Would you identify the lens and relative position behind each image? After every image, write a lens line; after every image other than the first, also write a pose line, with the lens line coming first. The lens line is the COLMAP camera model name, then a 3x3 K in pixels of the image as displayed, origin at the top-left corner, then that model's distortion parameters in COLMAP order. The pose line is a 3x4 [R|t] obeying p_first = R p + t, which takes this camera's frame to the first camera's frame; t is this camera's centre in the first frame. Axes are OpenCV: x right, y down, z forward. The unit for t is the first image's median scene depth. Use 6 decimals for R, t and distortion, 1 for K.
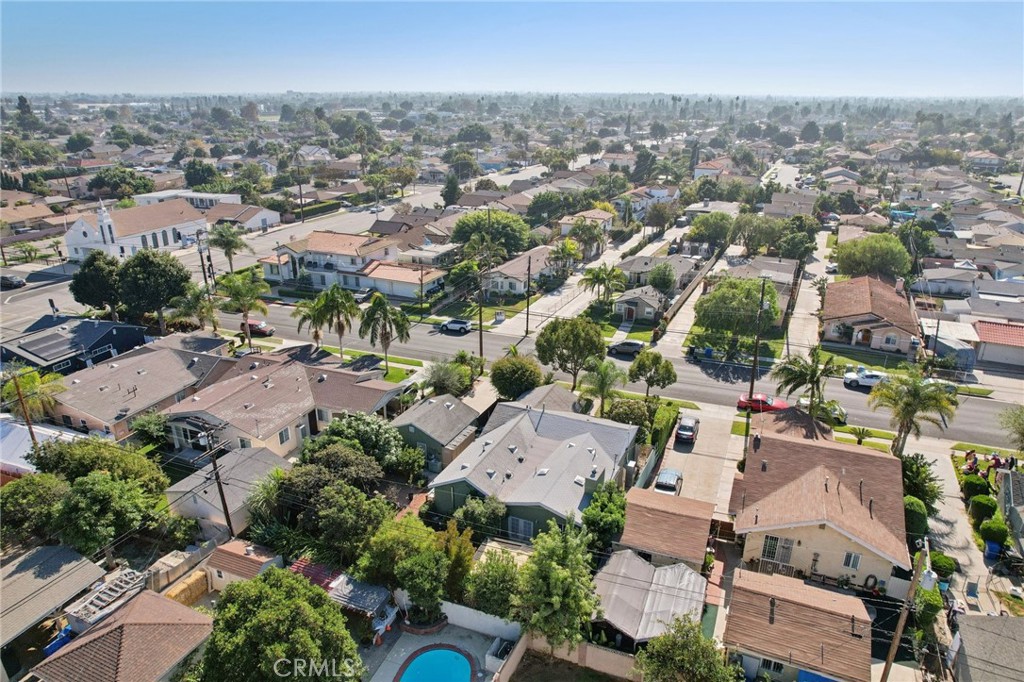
lens RADIAL K [[638.5, 0, 516.2], [0, 638.5, 339.0], [0, 0, 1]] dist [-0.074679, 0.059544]
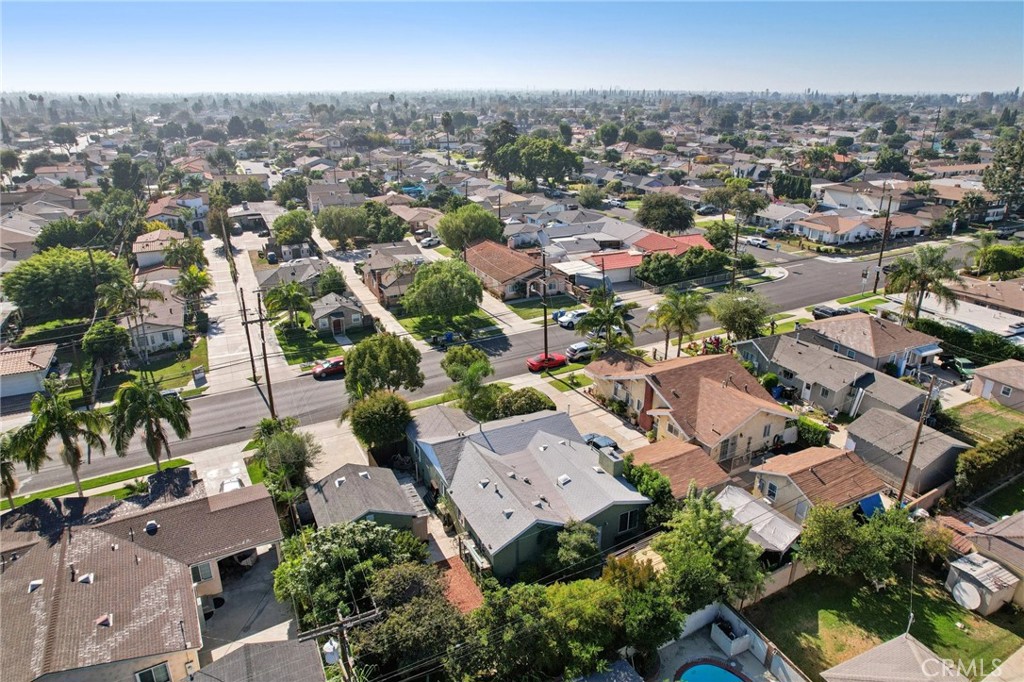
lens RADIAL K [[638.5, 0, 516.2], [0, 638.5, 339.0], [0, 0, 1]] dist [-0.074679, 0.059544]
pose [[0.647935, -0.281422, 0.707801, -0.321125], [0.277016, 0.952674, 0.125197, -0.067880], [-0.709537, 0.114953, 0.695229, 0.188938]]
